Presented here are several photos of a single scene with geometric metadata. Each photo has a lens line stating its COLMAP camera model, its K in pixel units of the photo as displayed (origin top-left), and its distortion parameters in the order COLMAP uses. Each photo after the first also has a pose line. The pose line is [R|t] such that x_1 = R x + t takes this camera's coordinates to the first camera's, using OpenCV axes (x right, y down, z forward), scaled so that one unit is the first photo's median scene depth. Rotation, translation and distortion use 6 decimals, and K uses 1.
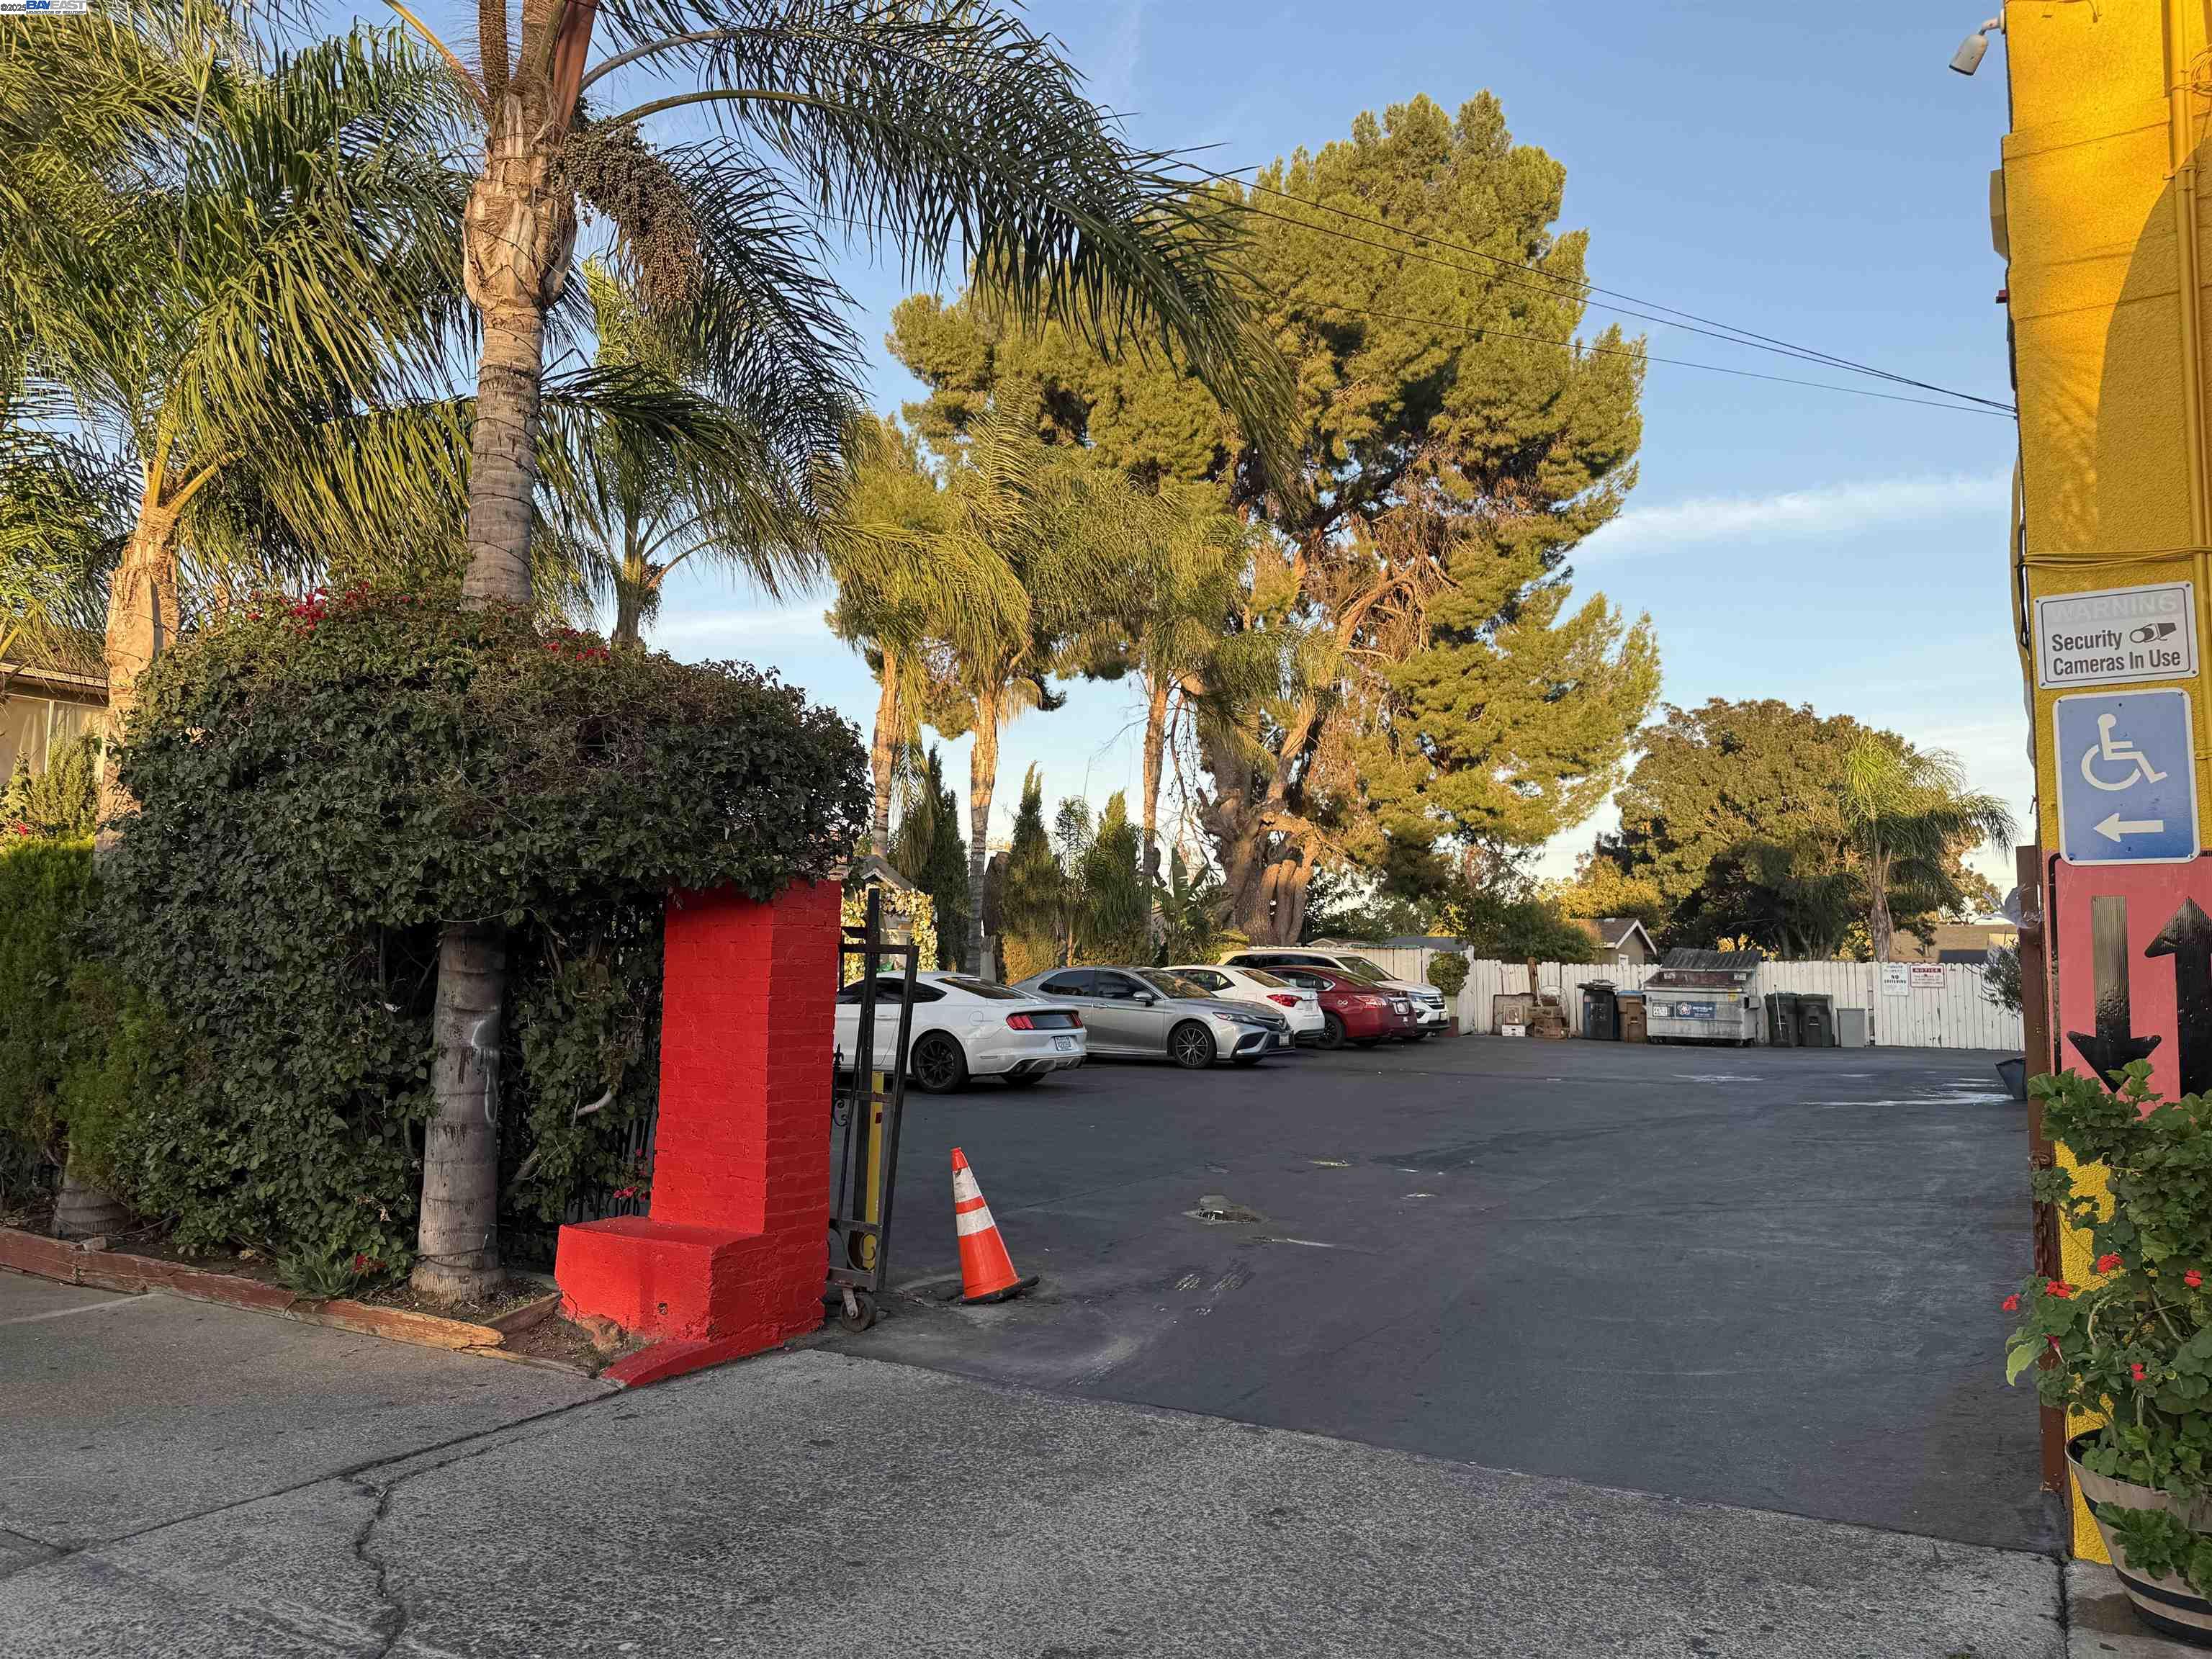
lens RADIAL K [[1573.2, 0, 1072.8], [0, 1573.2, 823.9], [0, 0, 1]] dist [0.068691, -0.071506]
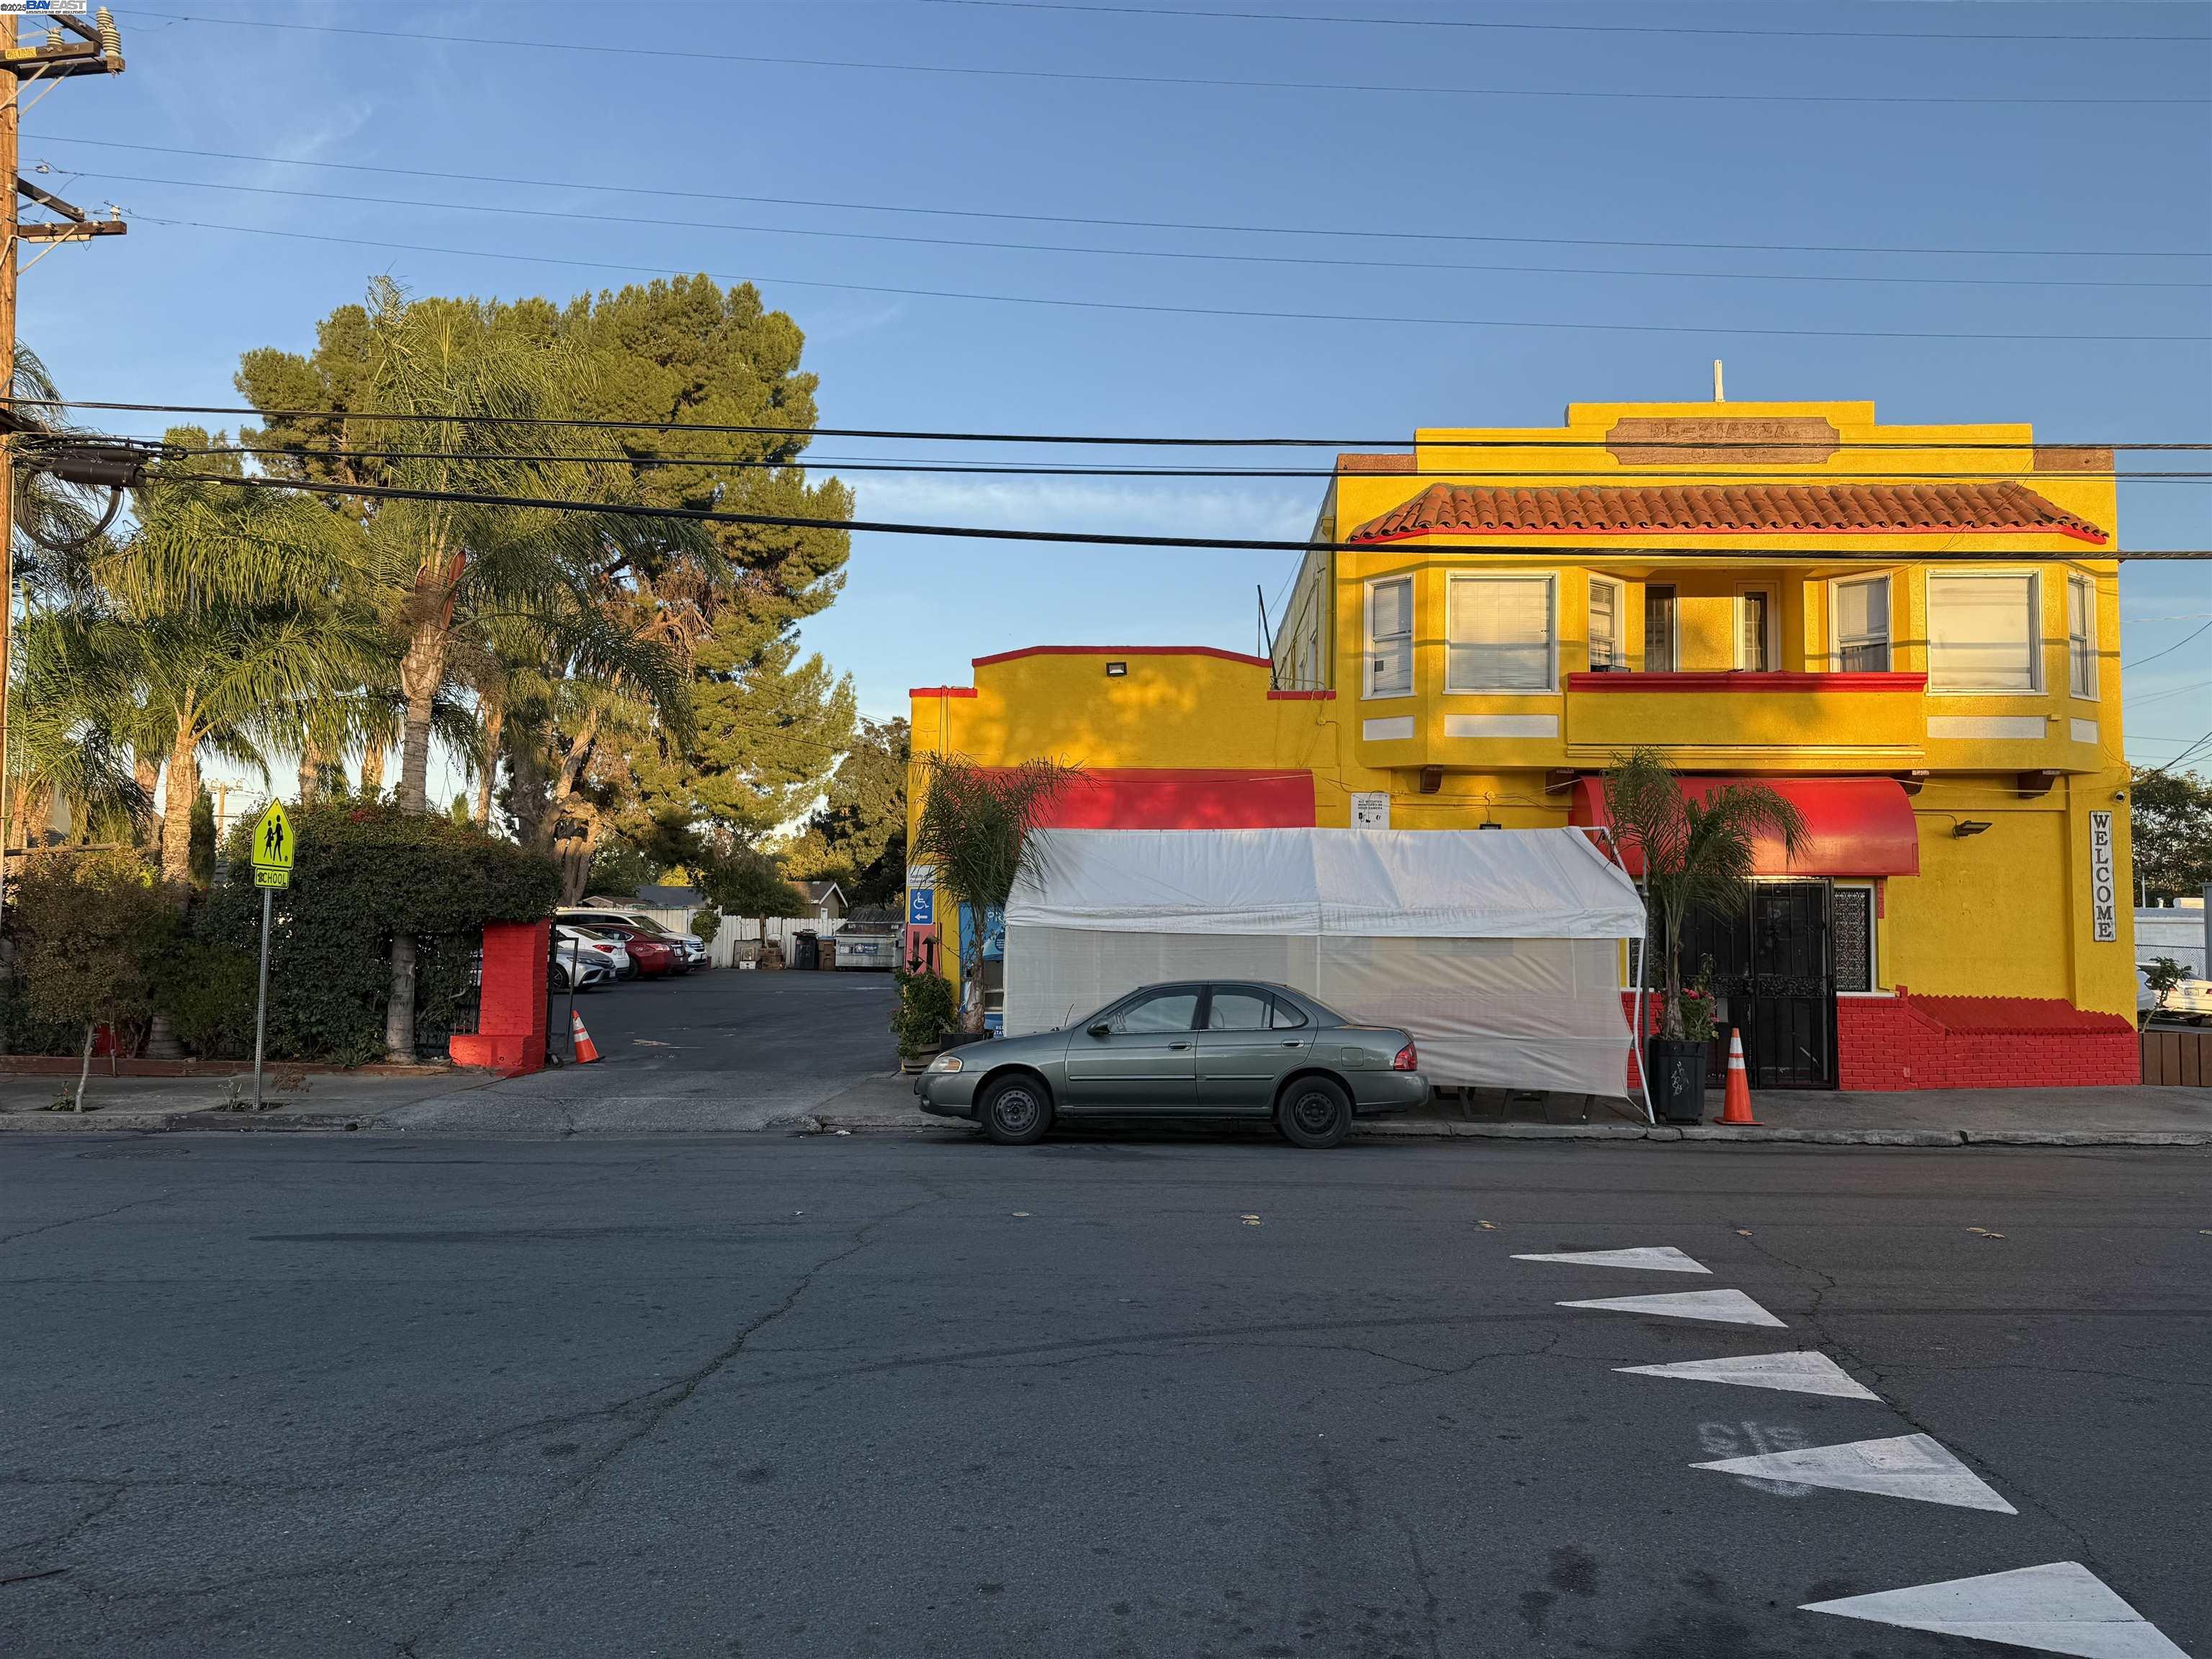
lens RADIAL K [[1573.2, 0, 1111.8], [0, 1573.2, 828.1], [0, 0, 1]] dist [0.068691, -0.071506]
pose [[0.872461, 0.026417, 0.487970, -0.130233], [-0.046833, 0.998462, 0.029682, -0.049279], [-0.486435, -0.048749, 0.872356, -0.387248]]
